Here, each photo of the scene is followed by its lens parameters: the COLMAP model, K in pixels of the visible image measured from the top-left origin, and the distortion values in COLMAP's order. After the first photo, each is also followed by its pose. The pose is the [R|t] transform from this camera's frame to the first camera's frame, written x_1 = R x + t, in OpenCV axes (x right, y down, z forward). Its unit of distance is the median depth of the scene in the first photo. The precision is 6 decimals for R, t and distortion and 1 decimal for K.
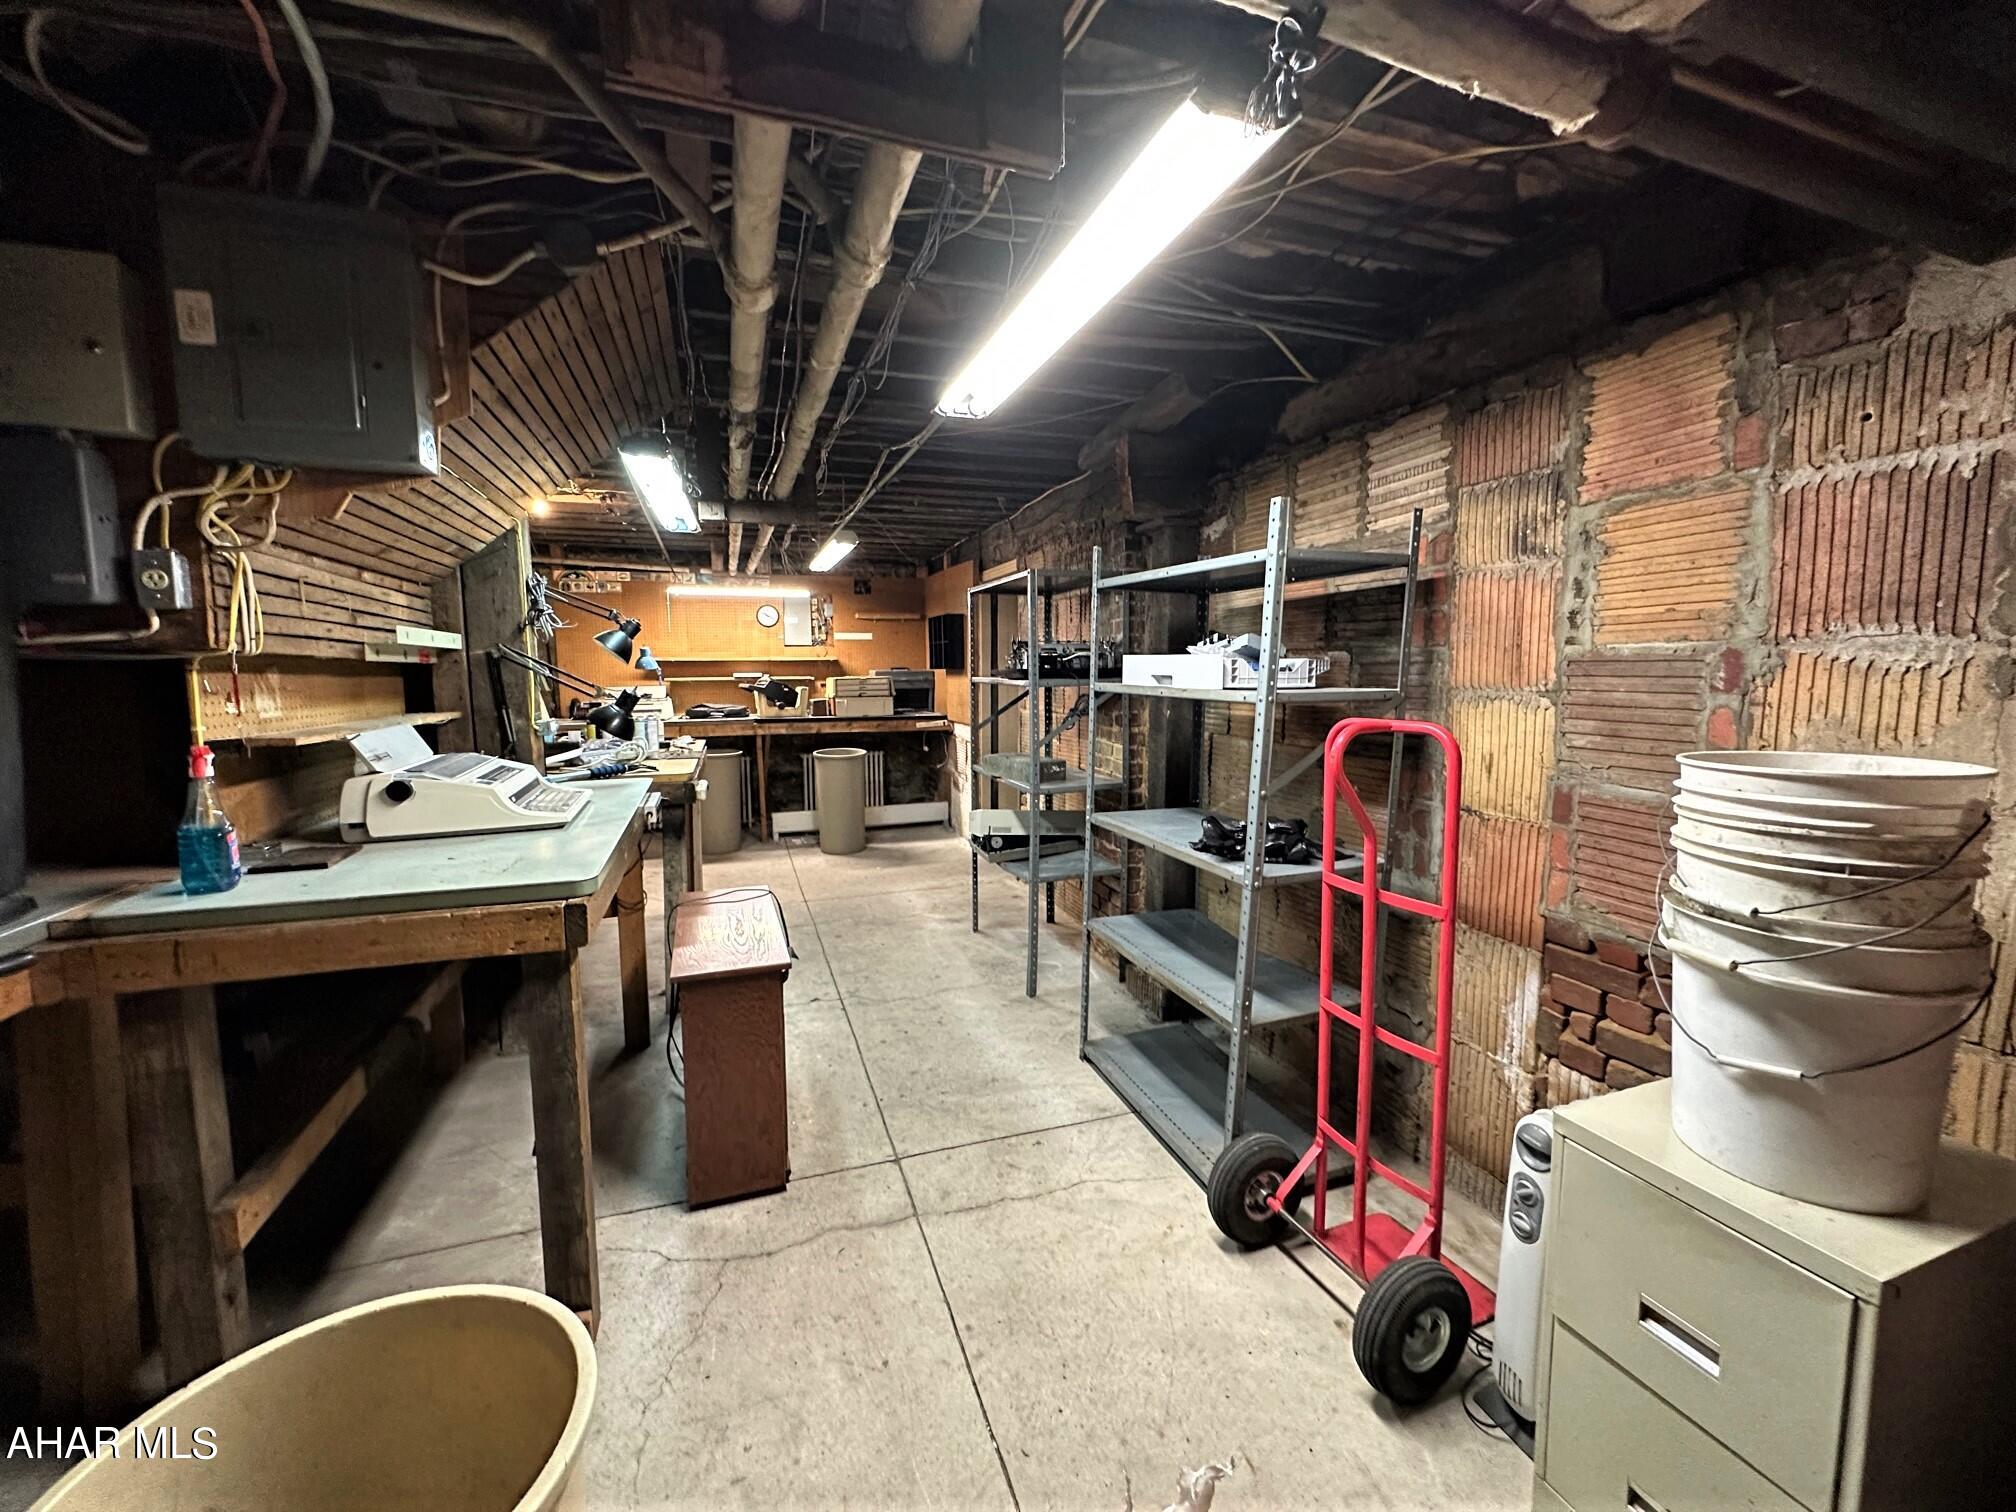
lens RADIAL K [[808.2, 0, 1012.6], [0, 808.2, 749.2], [0, 0, 1]] dist [0.001690, 0.000112]
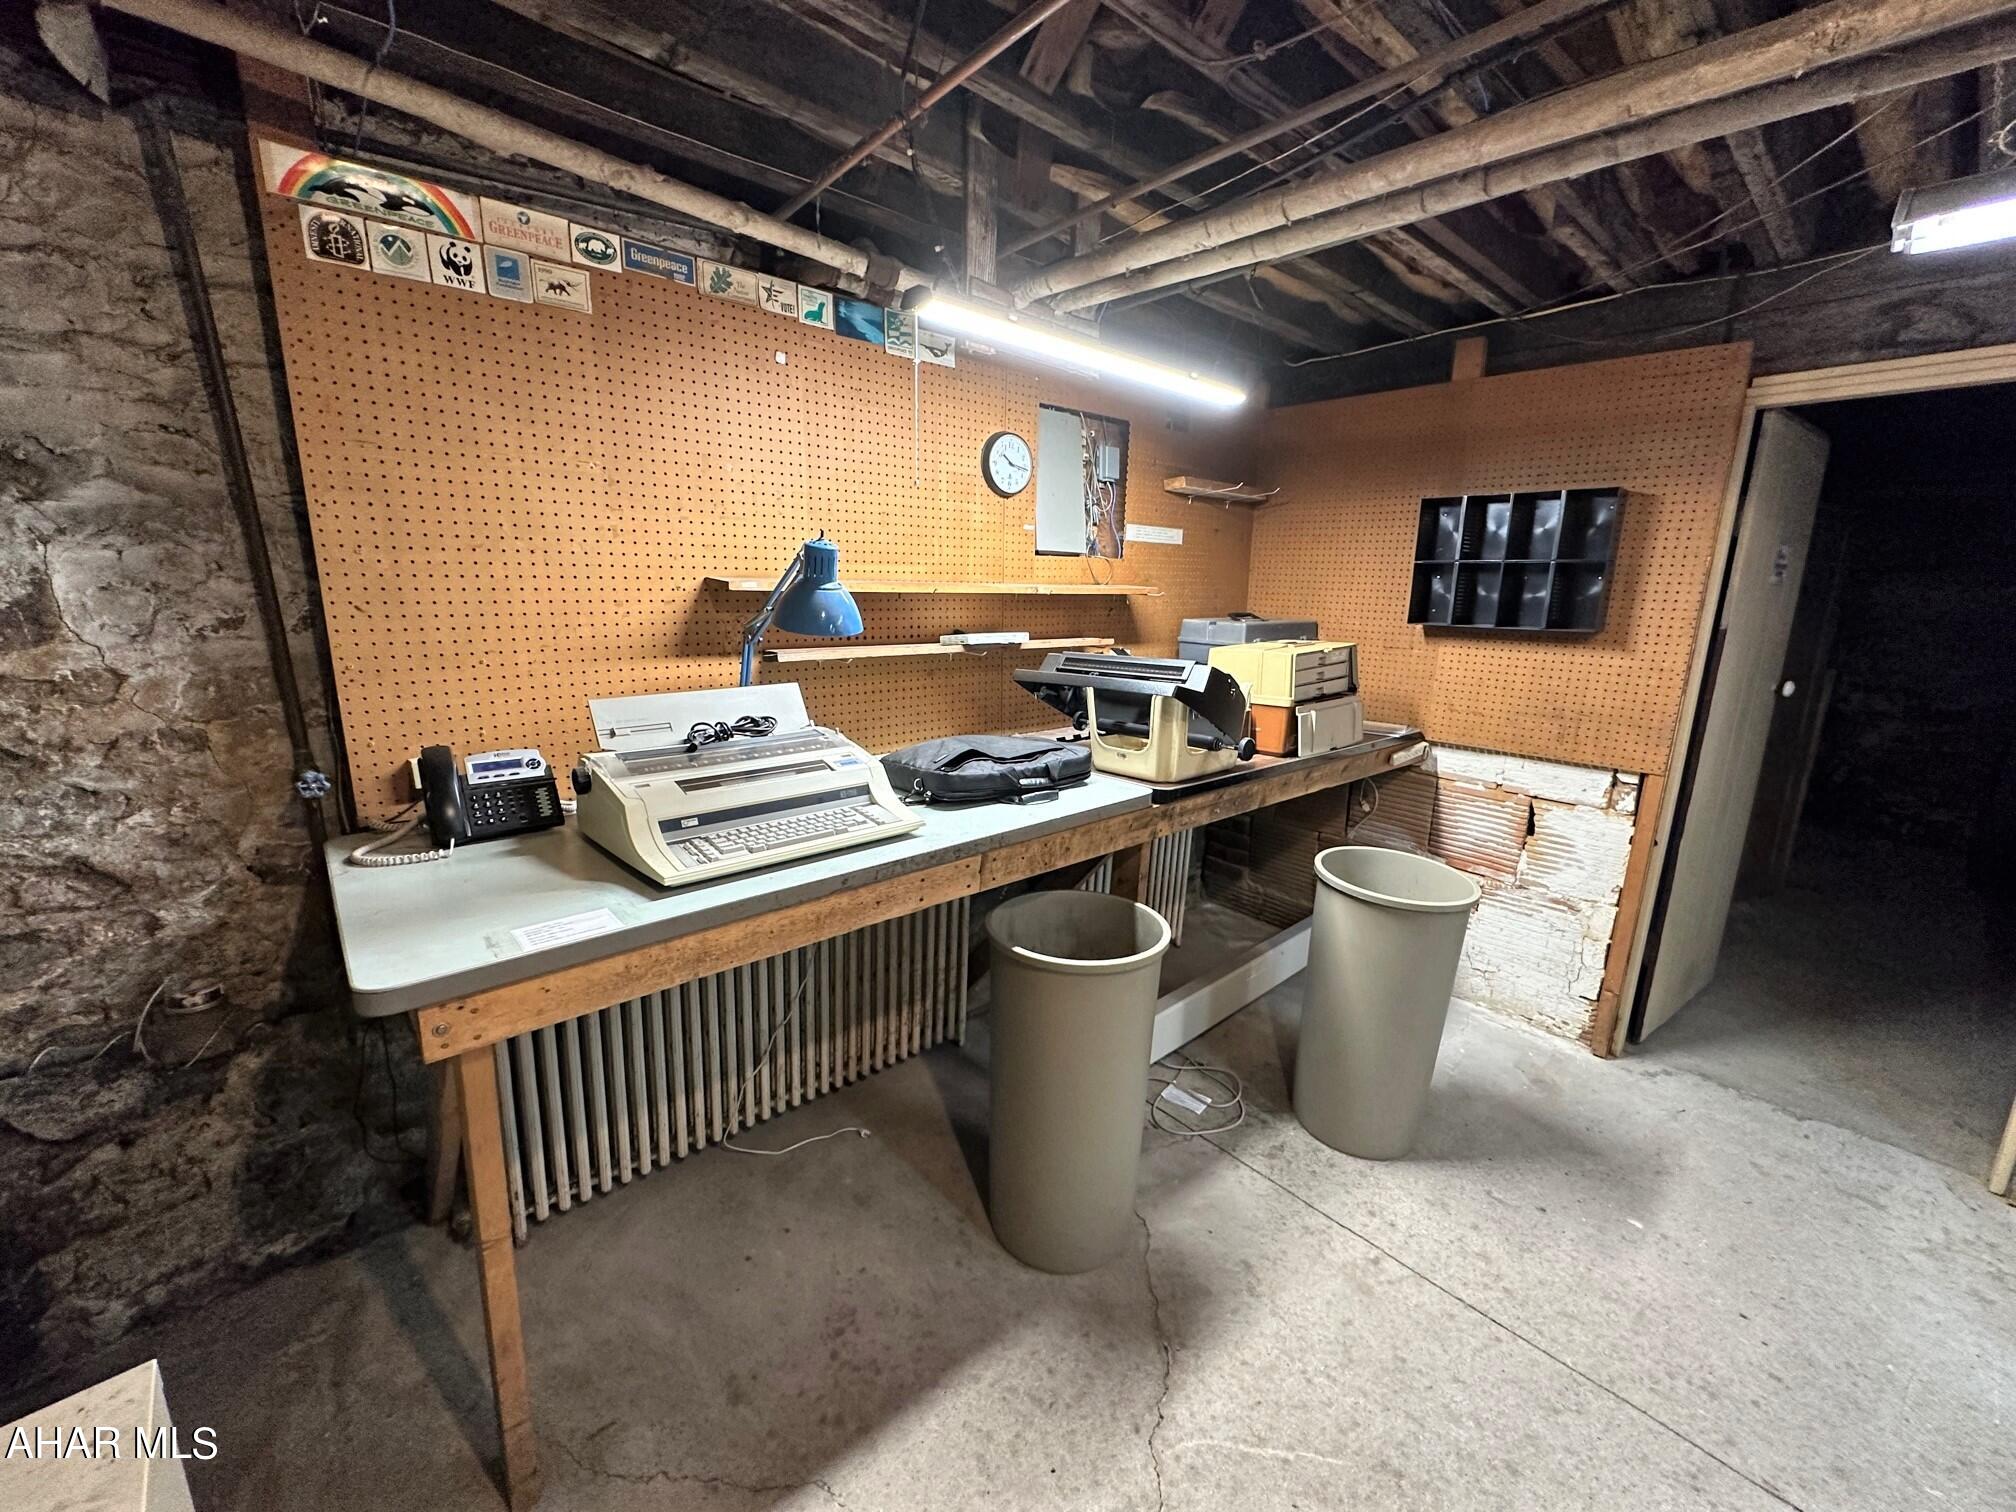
lens RADIAL K [[808.2, 0, 1003.1], [0, 808.2, 755.9], [0, 0, 1]] dist [0.001690, 0.000112]
pose [[0.927298, -0.051498, 0.370764, -0.458915], [0.010560, 0.993696, 0.111610, -0.081315], [-0.374175, -0.099581, 0.921996, 0.692505]]
